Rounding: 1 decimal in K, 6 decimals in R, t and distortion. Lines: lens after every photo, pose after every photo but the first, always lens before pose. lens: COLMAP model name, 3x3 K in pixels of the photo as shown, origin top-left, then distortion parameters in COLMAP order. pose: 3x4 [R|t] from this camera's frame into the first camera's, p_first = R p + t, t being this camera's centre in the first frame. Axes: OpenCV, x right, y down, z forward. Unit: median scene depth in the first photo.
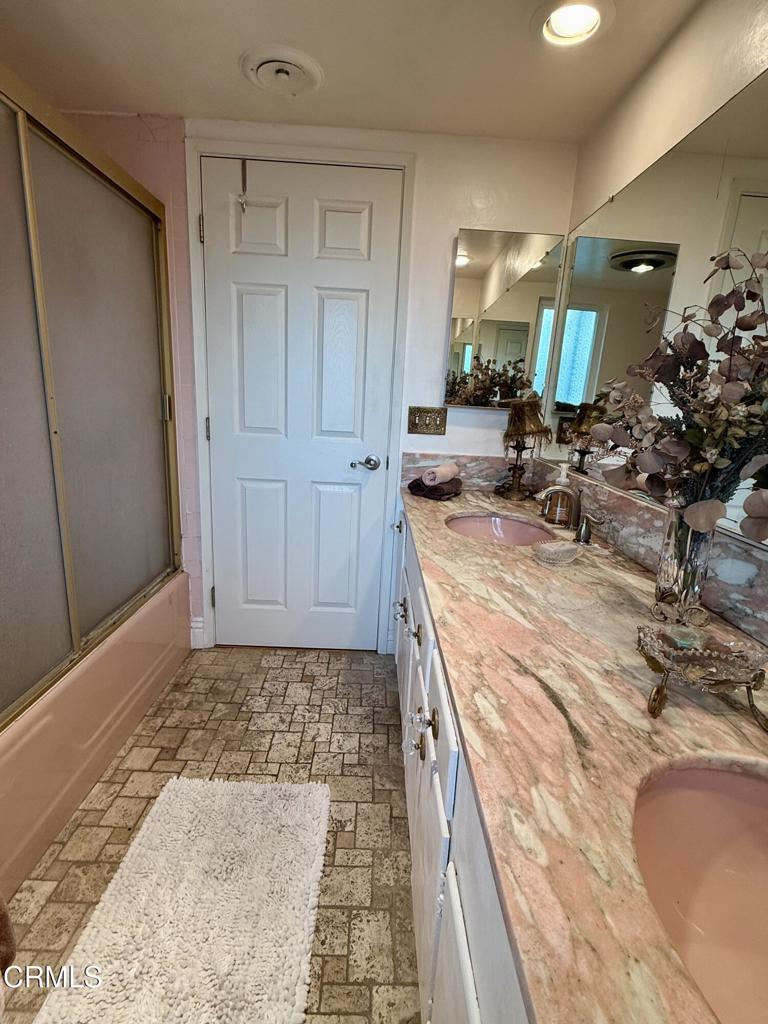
lens RADIAL K [[472.9, 0, 384.6], [0, 472.9, 512.2], [0, 0, 1]] dist [-0.000557, -0.000176]
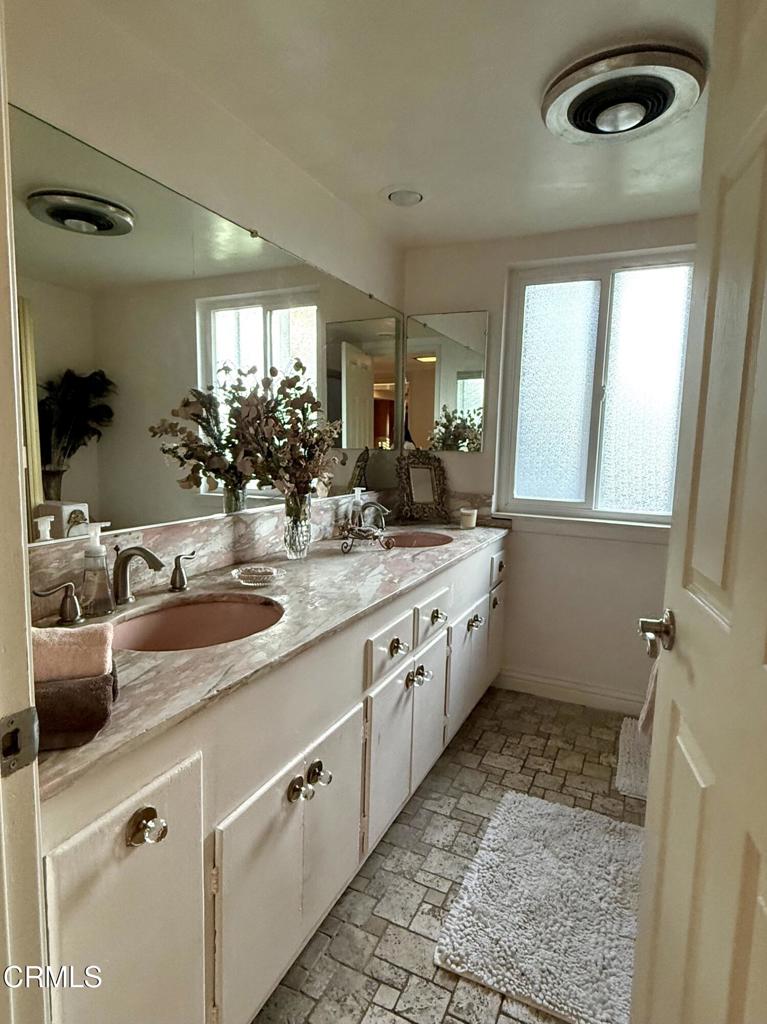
lens RADIAL K [[581.4, 0, 386.5], [0, 581.4, 511.3], [0, 0, 1]] dist [0.006728, -0.001215]
pose [[-0.896248, -0.127215, 0.424919, -0.366207], [0.033031, 0.936185, 0.349952, -0.426717], [-0.442322, 0.327680, -0.834852, 1.627717]]
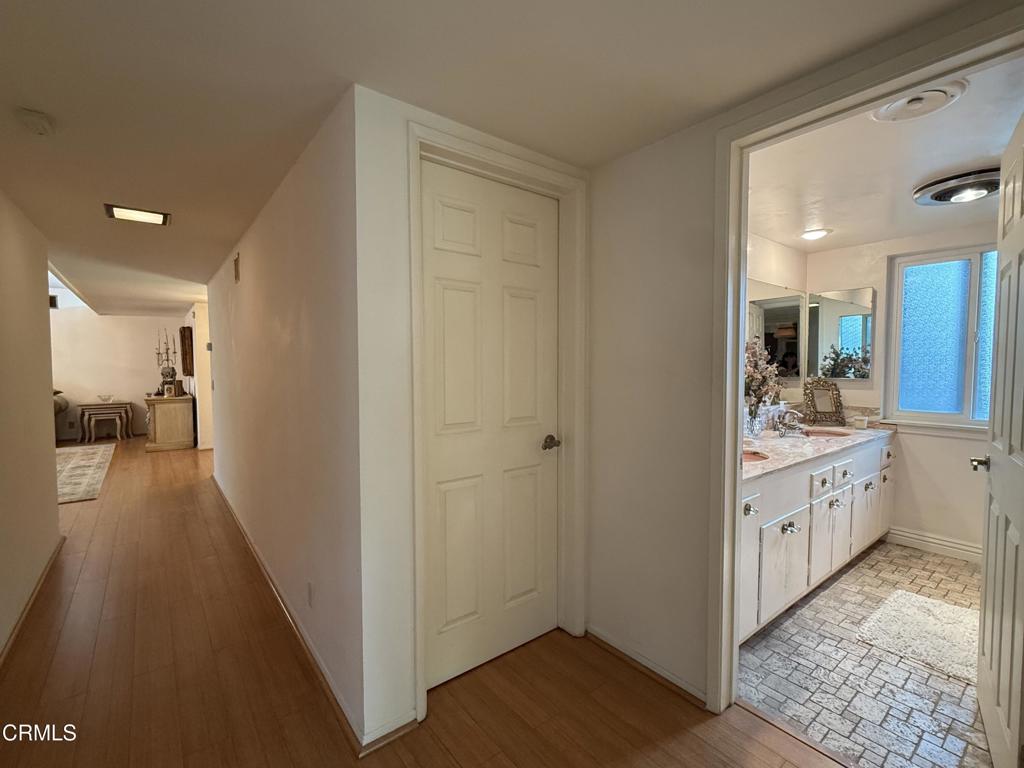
lens RADIAL K [[475.0, 0, 505.9], [0, 475.0, 389.3], [0, 0, 1]] dist [-0.000854, 0.000526]
pose [[-0.604258, -0.086634, 0.792065, -0.587565], [0.163014, 0.959603, 0.229320, -0.712104], [-0.779935, 0.267686, -0.565726, 2.581552]]
